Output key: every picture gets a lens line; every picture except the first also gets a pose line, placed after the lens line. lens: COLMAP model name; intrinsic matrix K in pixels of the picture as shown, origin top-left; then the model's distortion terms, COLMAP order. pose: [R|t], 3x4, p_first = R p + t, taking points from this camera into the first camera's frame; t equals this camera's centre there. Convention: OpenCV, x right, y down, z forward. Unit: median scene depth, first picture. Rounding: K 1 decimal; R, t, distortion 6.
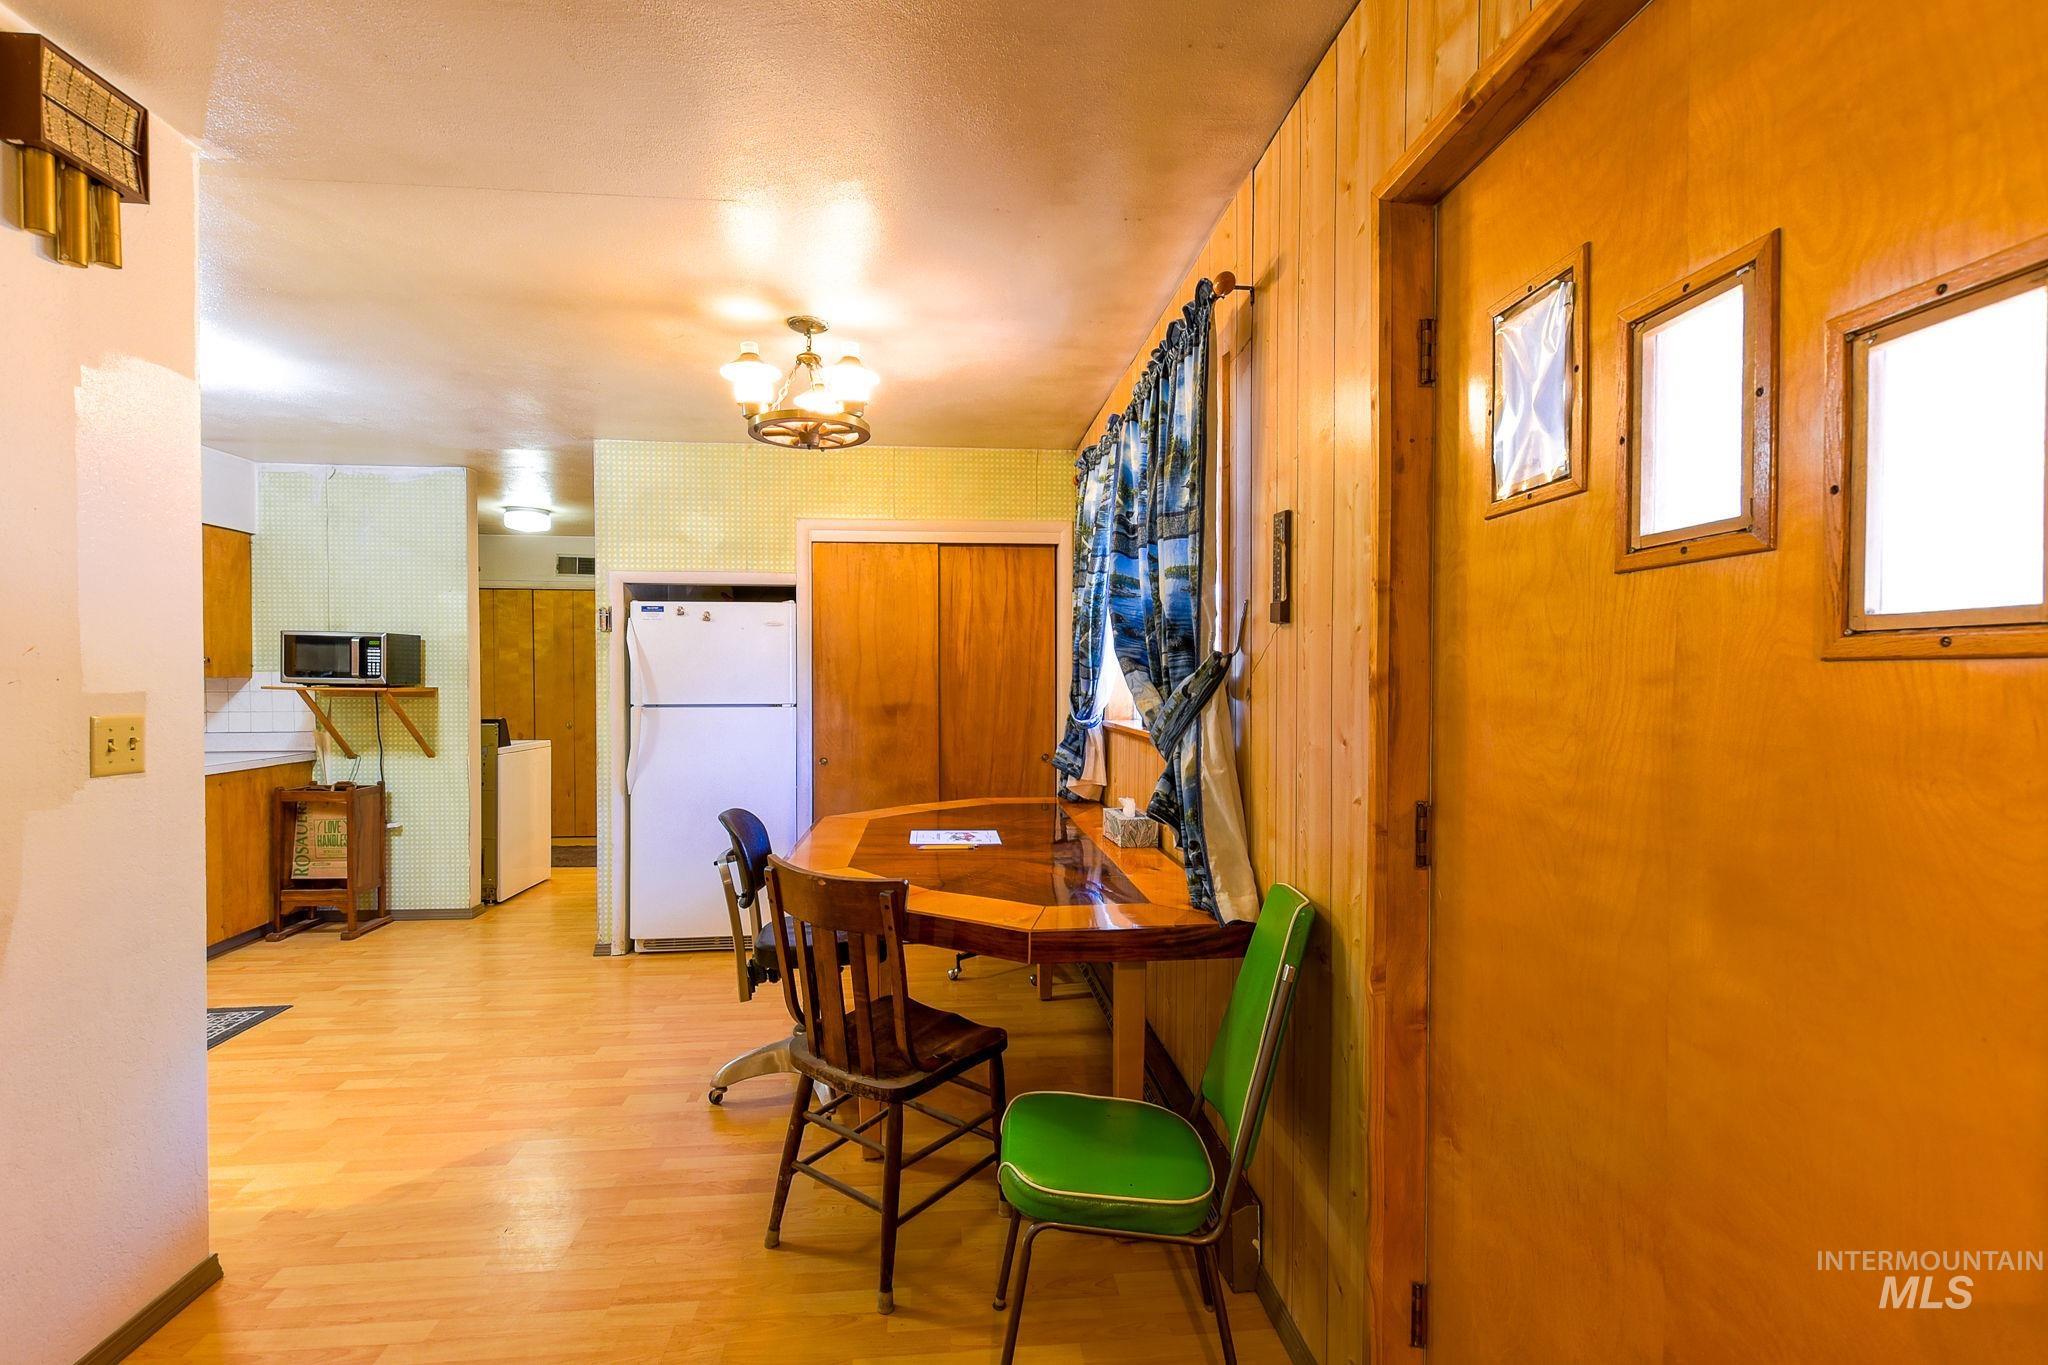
lens RADIAL K [[893.0, 0, 1018.4], [0, 893.0, 689.6], [0, 0, 1]] dist [0.007990, -0.003015]
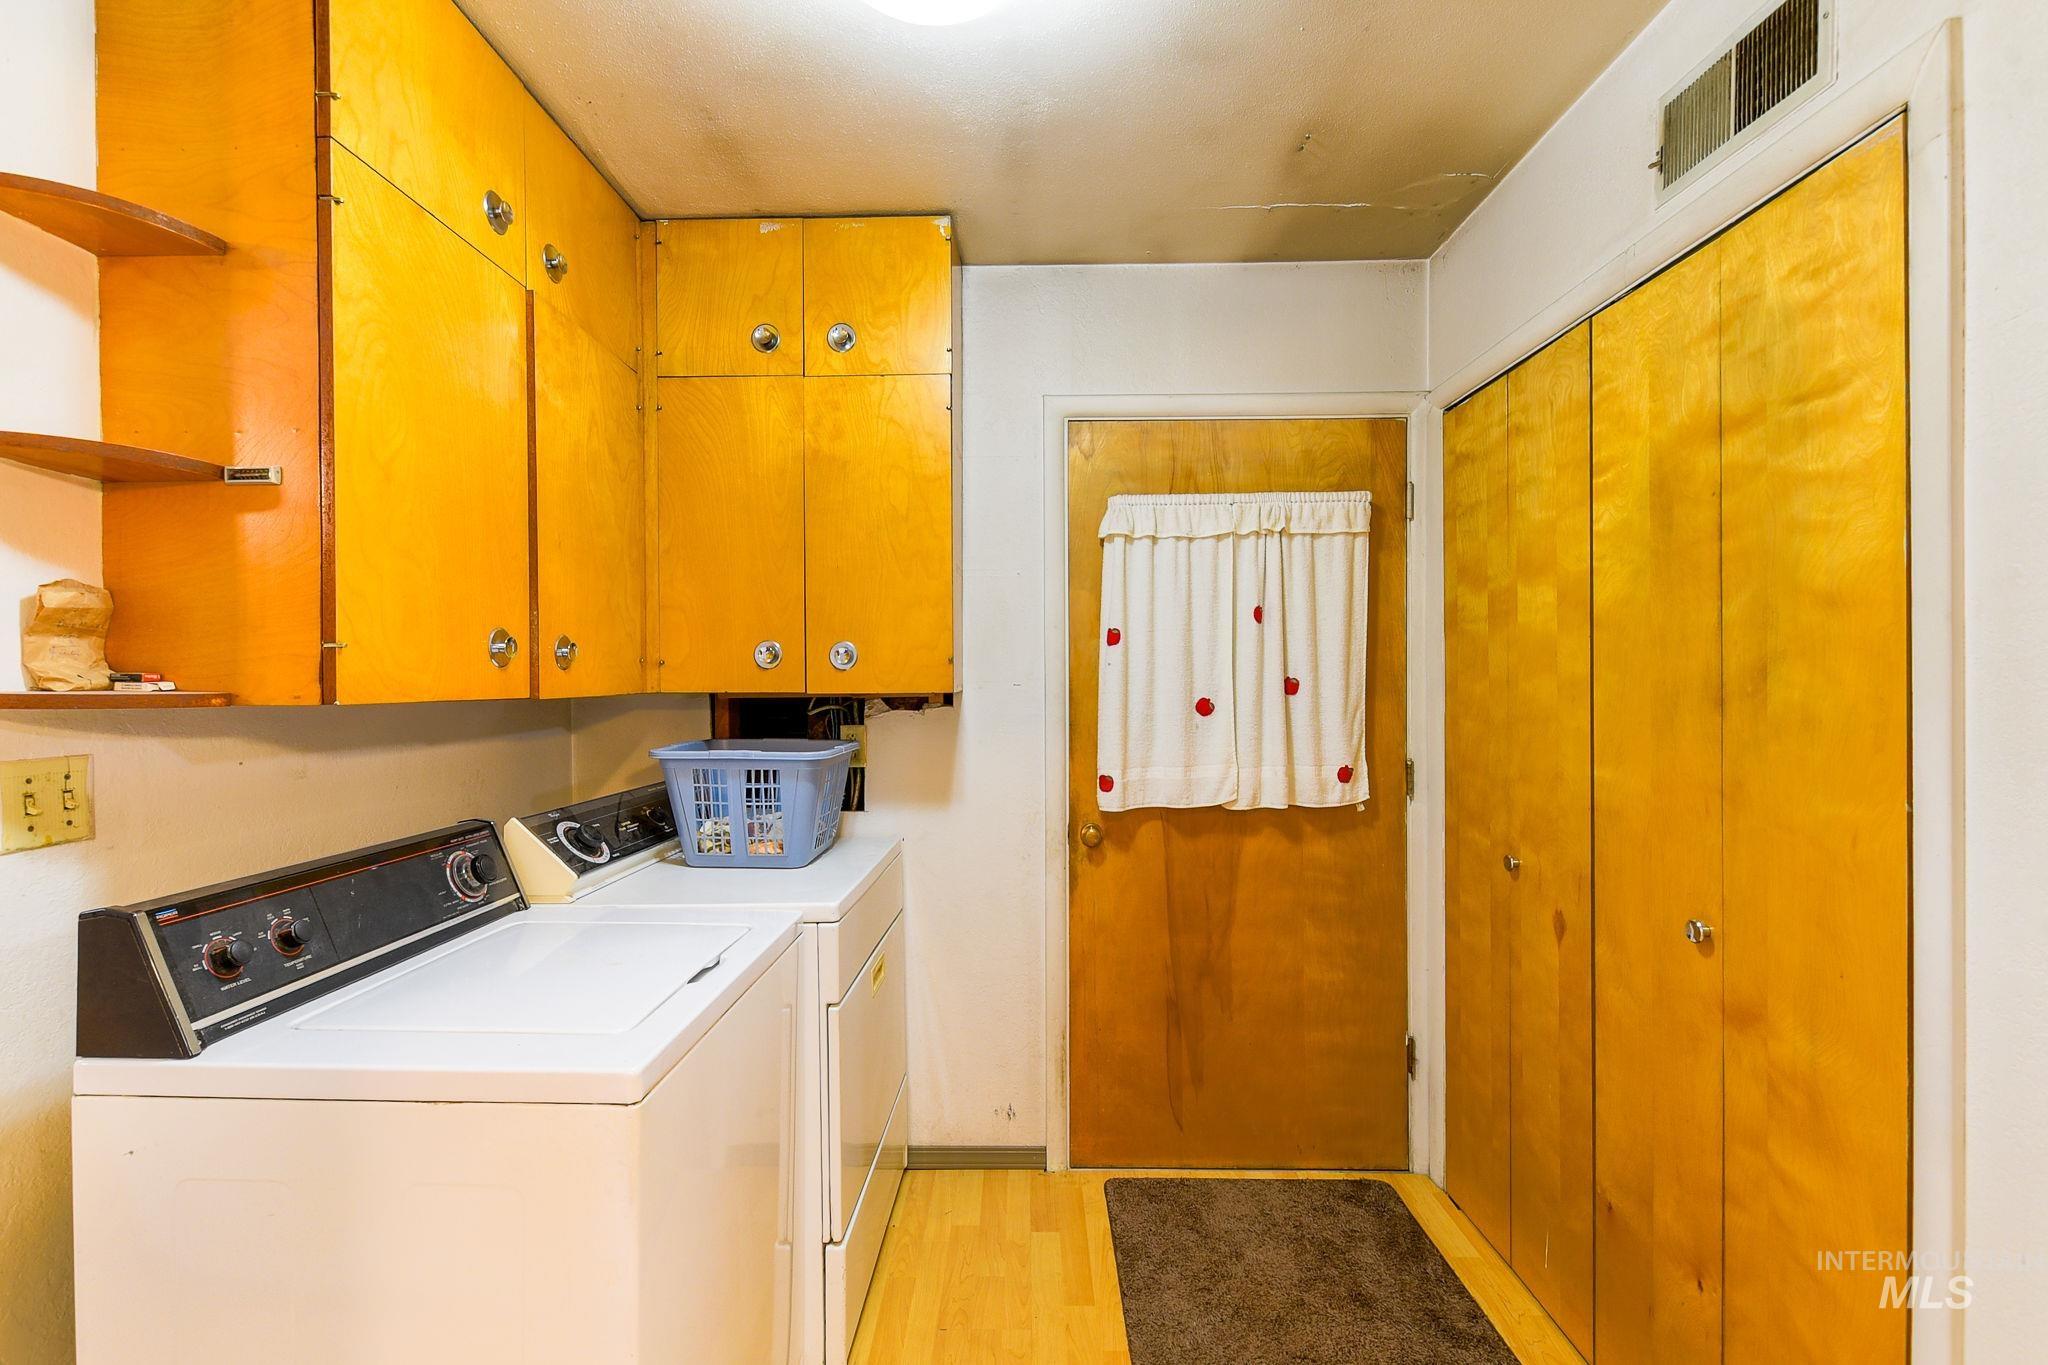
lens RADIAL K [[893.0, 0, 1021.8], [0, 893.0, 683.2], [0, 0, 1]] dist [0.007990, -0.003015]
pose [[-0.118534, -0.000528, -0.992950, -0.484416], [-0.012964, 0.999915, 0.001016, -0.022597], [0.992865, 0.012993, -0.118530, 1.468033]]
